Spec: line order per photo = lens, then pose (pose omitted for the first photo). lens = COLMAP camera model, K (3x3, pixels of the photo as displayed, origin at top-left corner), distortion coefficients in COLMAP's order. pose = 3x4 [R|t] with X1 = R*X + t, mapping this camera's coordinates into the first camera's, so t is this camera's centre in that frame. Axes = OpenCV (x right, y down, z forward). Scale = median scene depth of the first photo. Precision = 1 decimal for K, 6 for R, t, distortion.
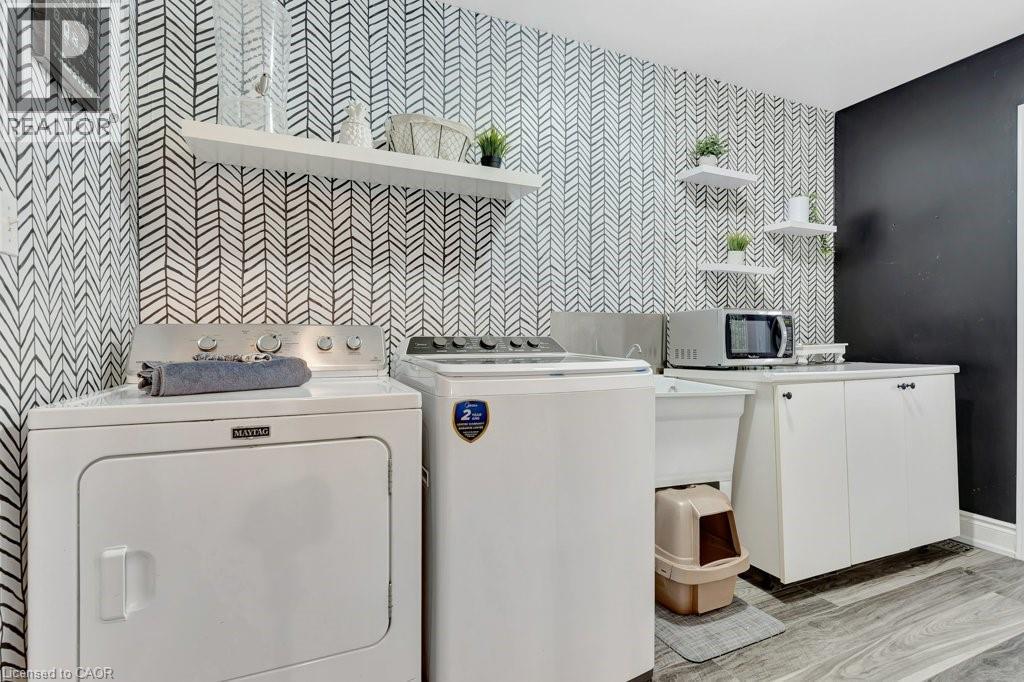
lens RADIAL K [[487.7, 0, 508.9], [0, 487.7, 336.2], [0, 0, 1]] dist [0.002320, -0.000971]
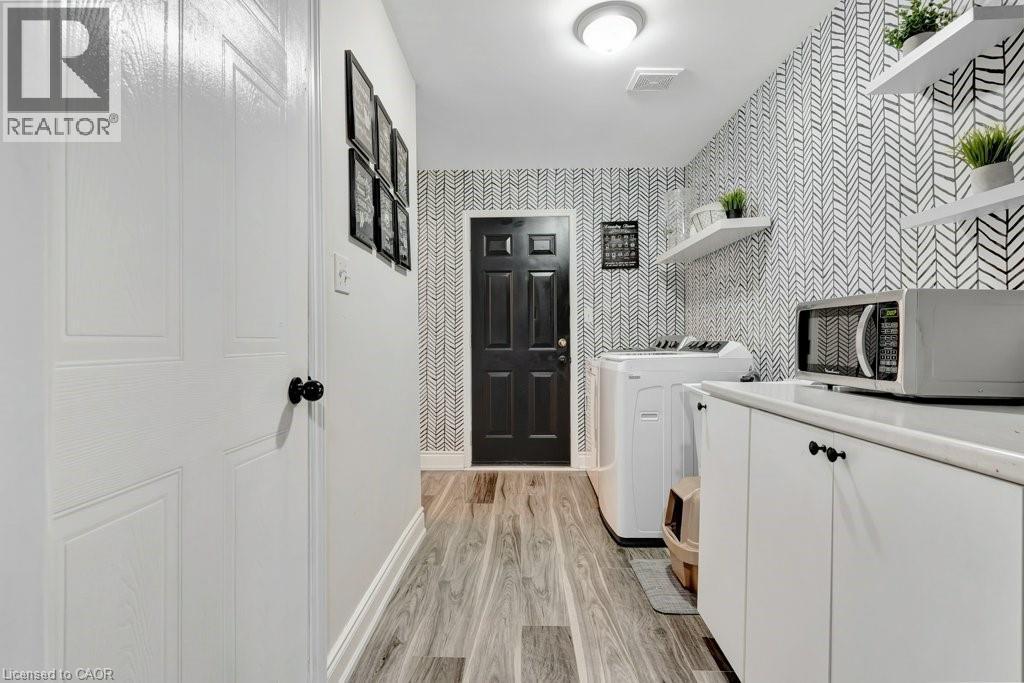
lens RADIAL K [[487.7, 0, 509.0], [0, 487.7, 339.4], [0, 0, 1]] dist [0.002320, -0.000971]
pose [[-0.425909, -0.002988, -0.904761, 1.617528], [0.001784, 0.999990, -0.004142, 0.001422], [0.904764, -0.003379, -0.425900, 1.118011]]
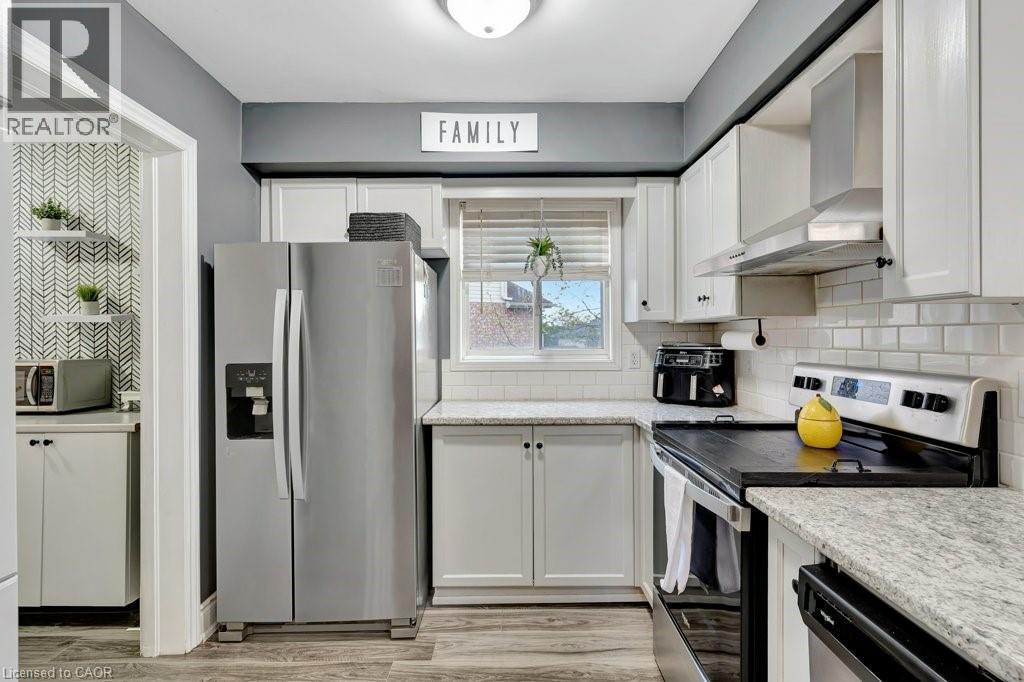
lens RADIAL K [[487.7, 0, 513.9], [0, 487.7, 334.2], [0, 0, 1]] dist [0.002320, -0.000971]
pose [[0.918481, -0.004579, -0.395439, 2.535421], [0.002044, 0.999975, -0.006832, -0.133881], [0.395460, 0.005467, 0.918467, 0.554565]]
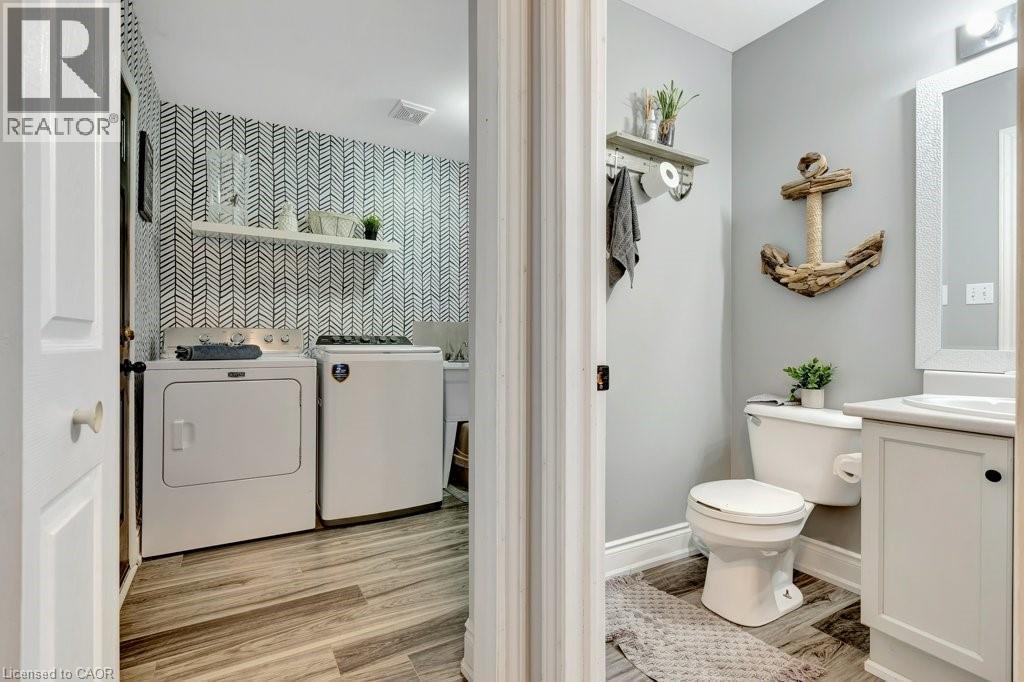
lens RADIAL K [[487.7, 0, 511.1], [0, 487.7, 335.7], [0, 0, 1]] dist [0.002320, -0.000971]
pose [[0.993659, 0.002950, 0.112400, 0.289394], [-0.001439, 0.999907, -0.013525, 0.024954], [-0.112429, 0.013278, 0.993571, -0.832545]]
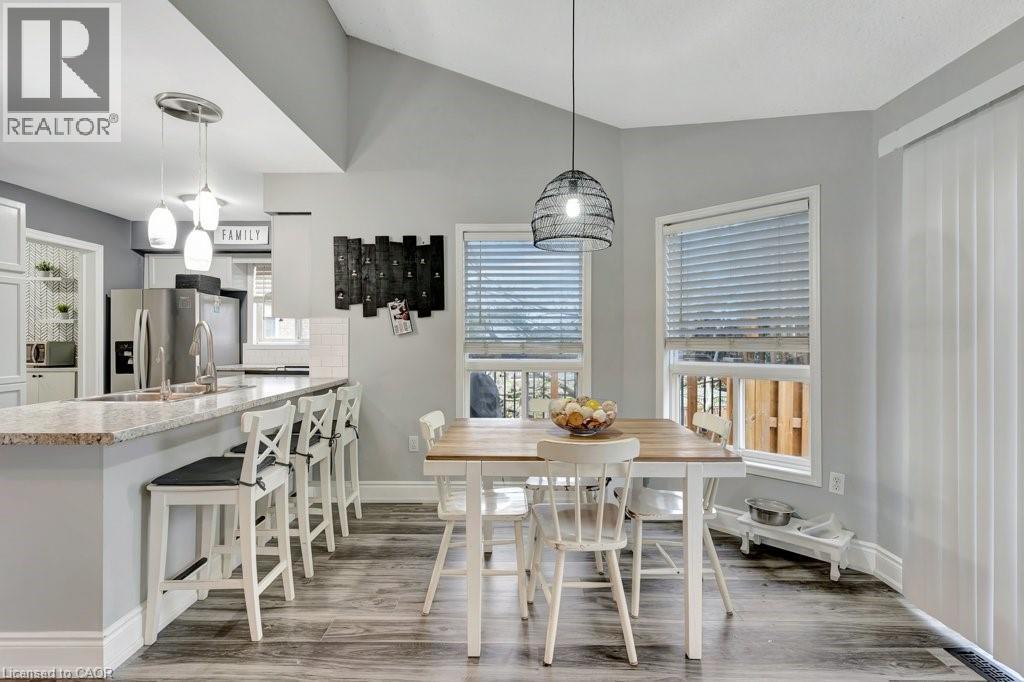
lens RADIAL K [[487.7, 0, 508.6], [0, 487.7, 338.9], [0, 0, 1]] dist [0.002320, -0.000971]
pose [[0.910723, 0.003574, -0.413003, 4.501212], [-0.006485, 0.999963, -0.005646, -0.085868], [0.412967, 0.007821, 0.910712, -0.193589]]
